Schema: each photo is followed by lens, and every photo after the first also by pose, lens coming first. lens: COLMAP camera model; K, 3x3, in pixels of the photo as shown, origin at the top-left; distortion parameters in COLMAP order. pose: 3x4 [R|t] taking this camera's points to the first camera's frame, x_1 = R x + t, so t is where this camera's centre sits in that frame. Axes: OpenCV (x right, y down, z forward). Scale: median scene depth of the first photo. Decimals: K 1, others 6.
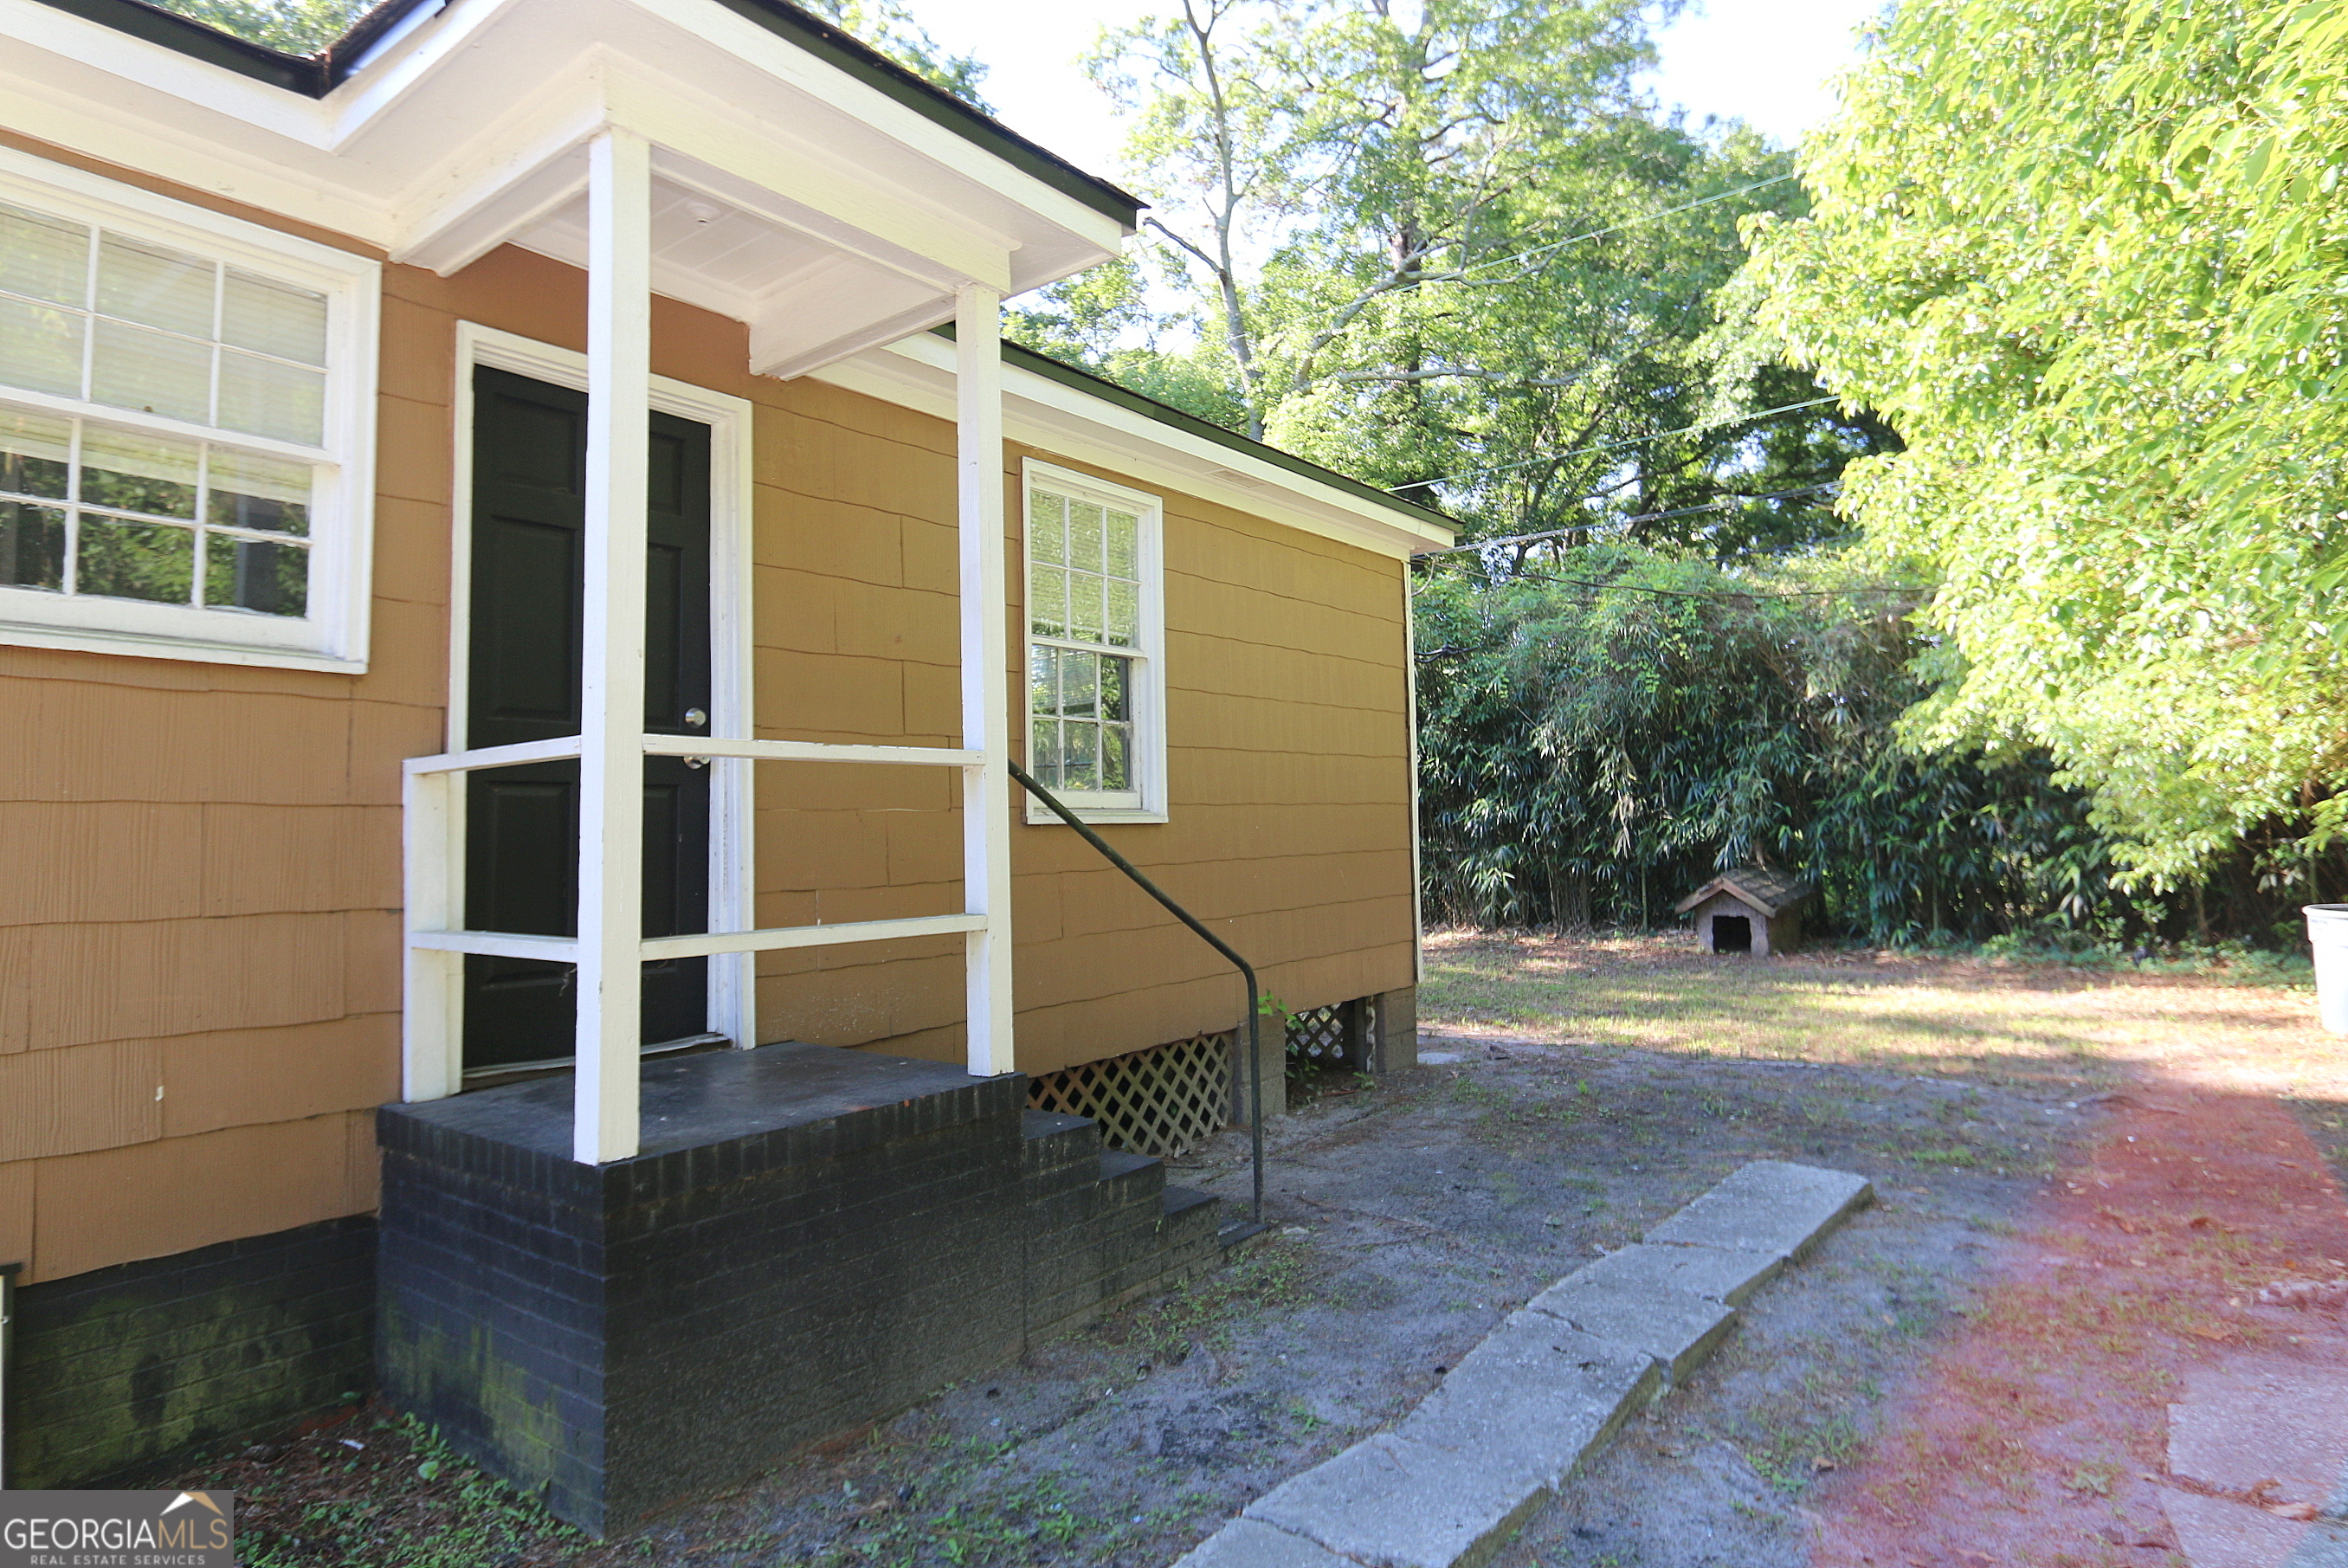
lens RADIAL K [[1293.0, 0, 1209.7], [0, 1293.0, 741.4], [0, 0, 1]] dist [-0.006324, -0.000264]
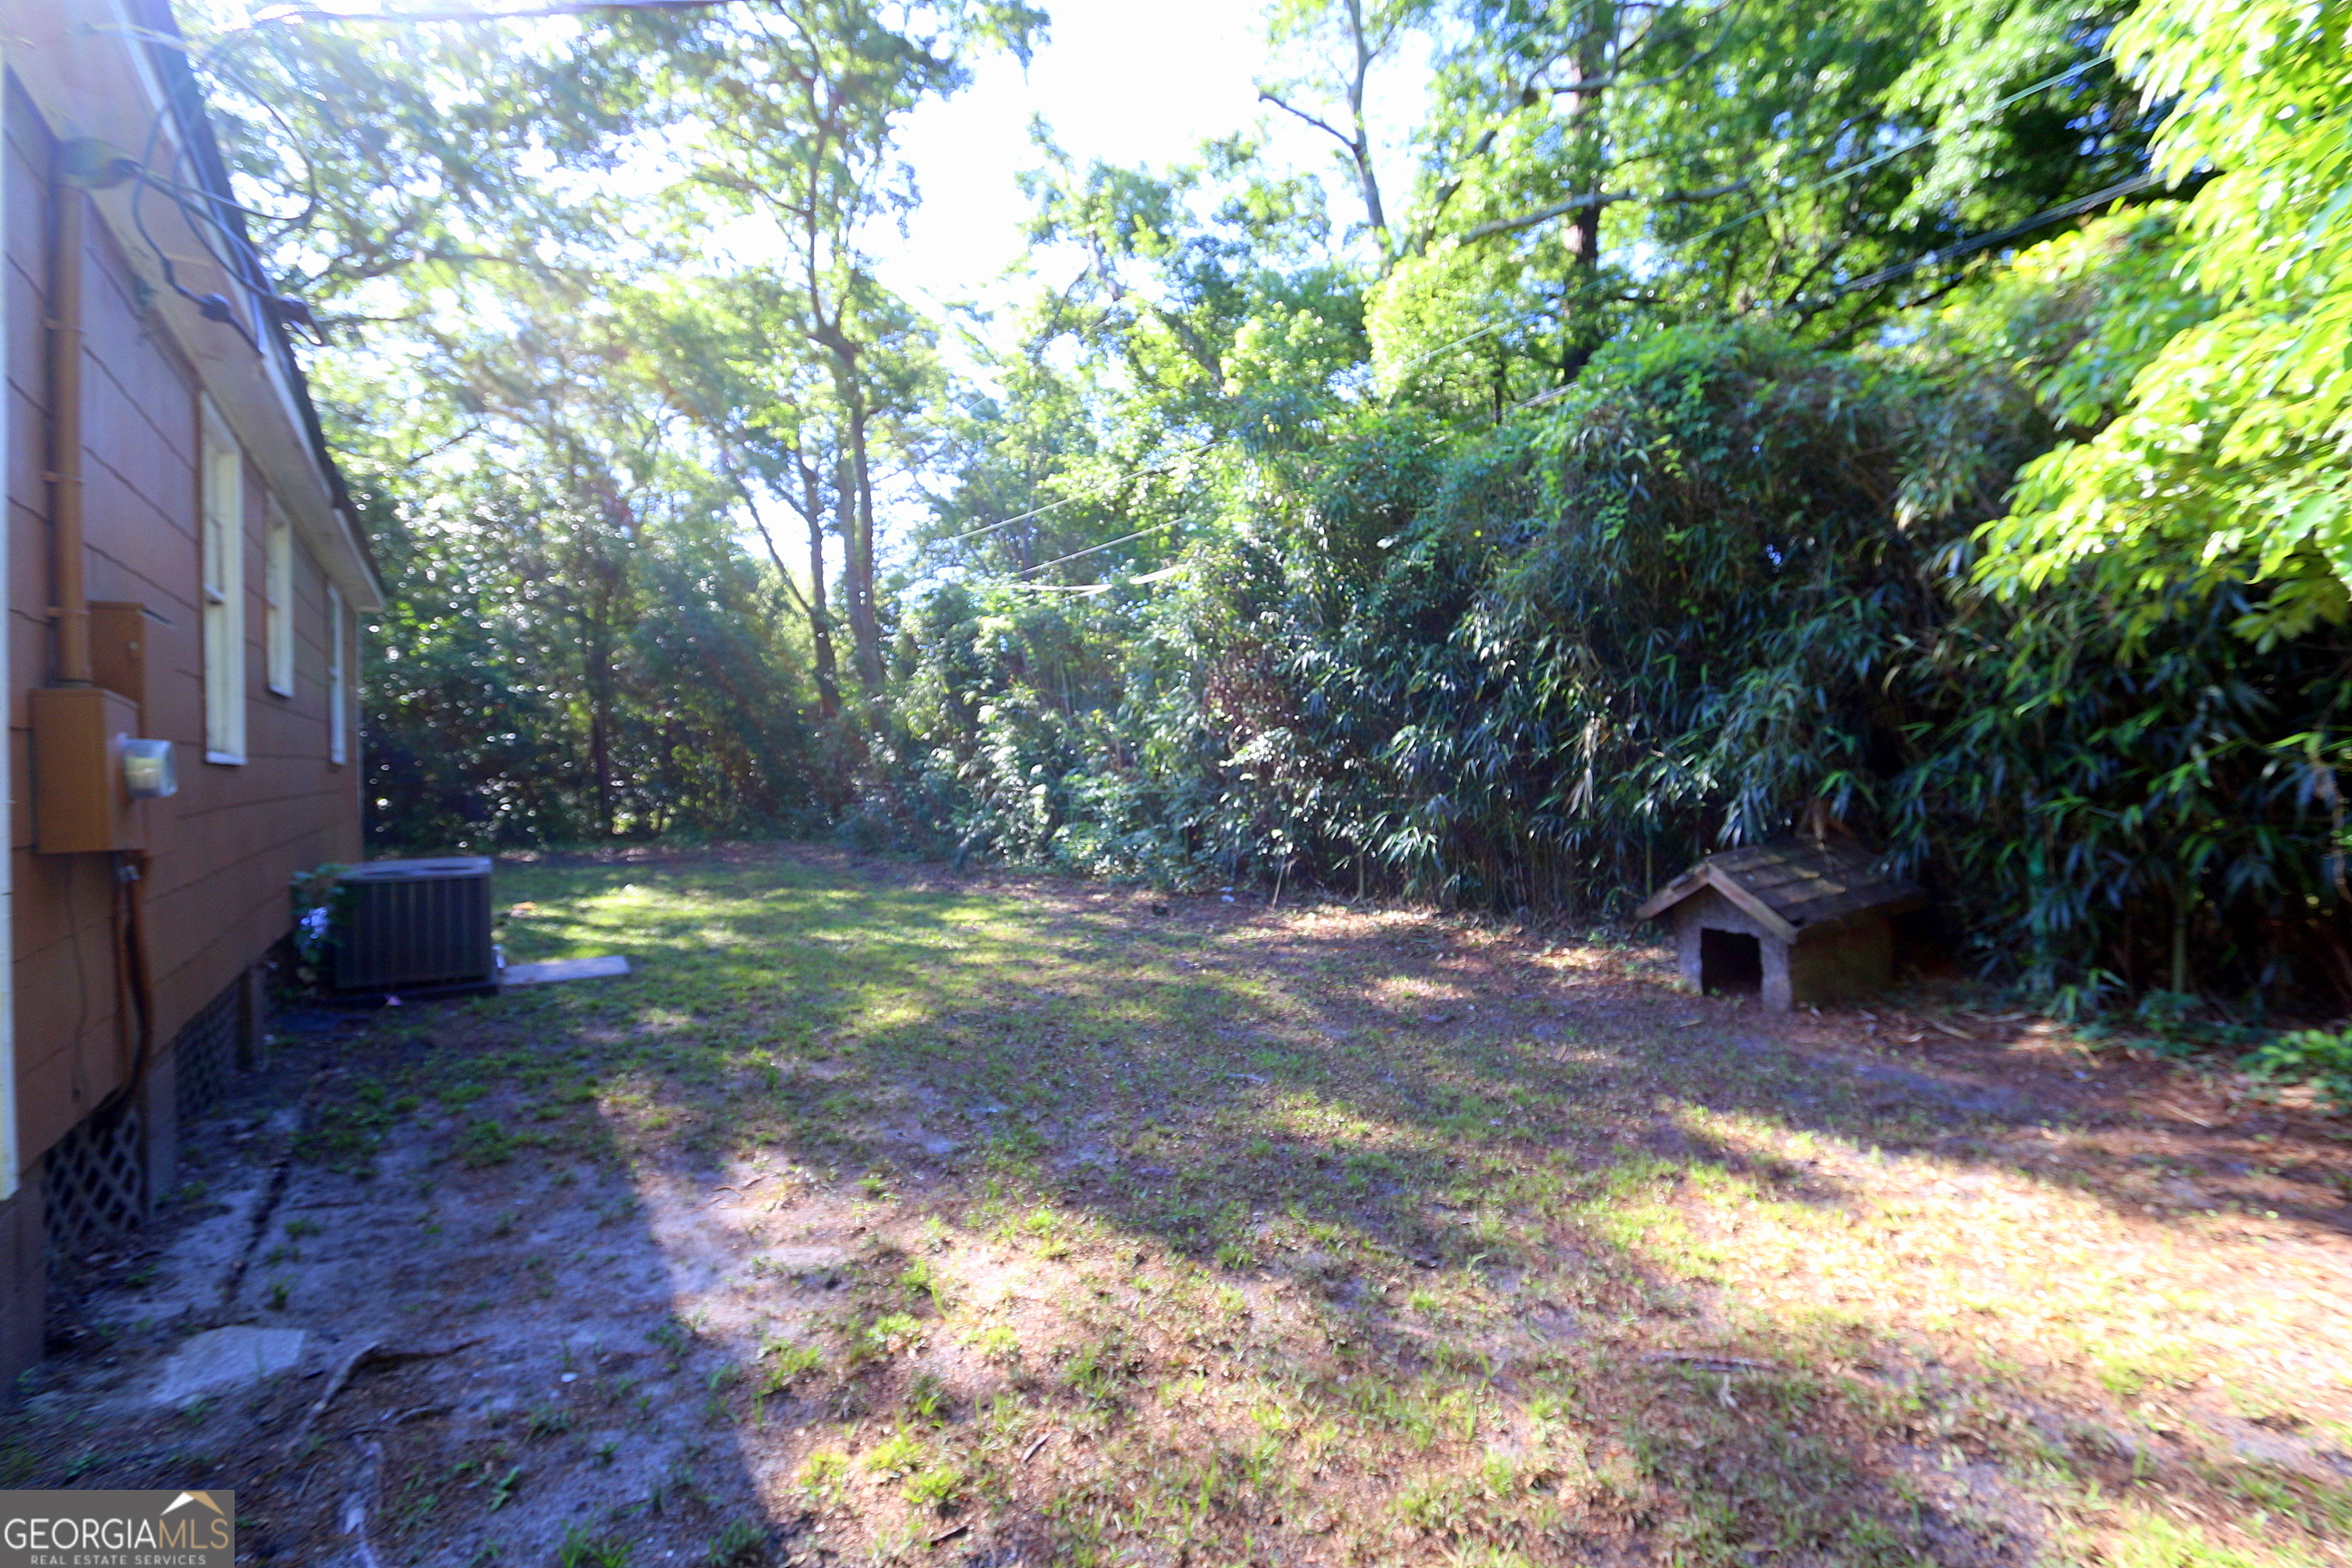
lens RADIAL K [[1081.2, 0, 1192.7], [0, 1081.2, 765.9], [0, 0, 1]] dist [-0.015821, 0.000233]
pose [[0.945239, 0.006538, -0.326314, 0.332124], [0.019363, 0.996915, 0.076063, 0.023607], [0.325805, -0.078216, 0.942196, 0.487312]]
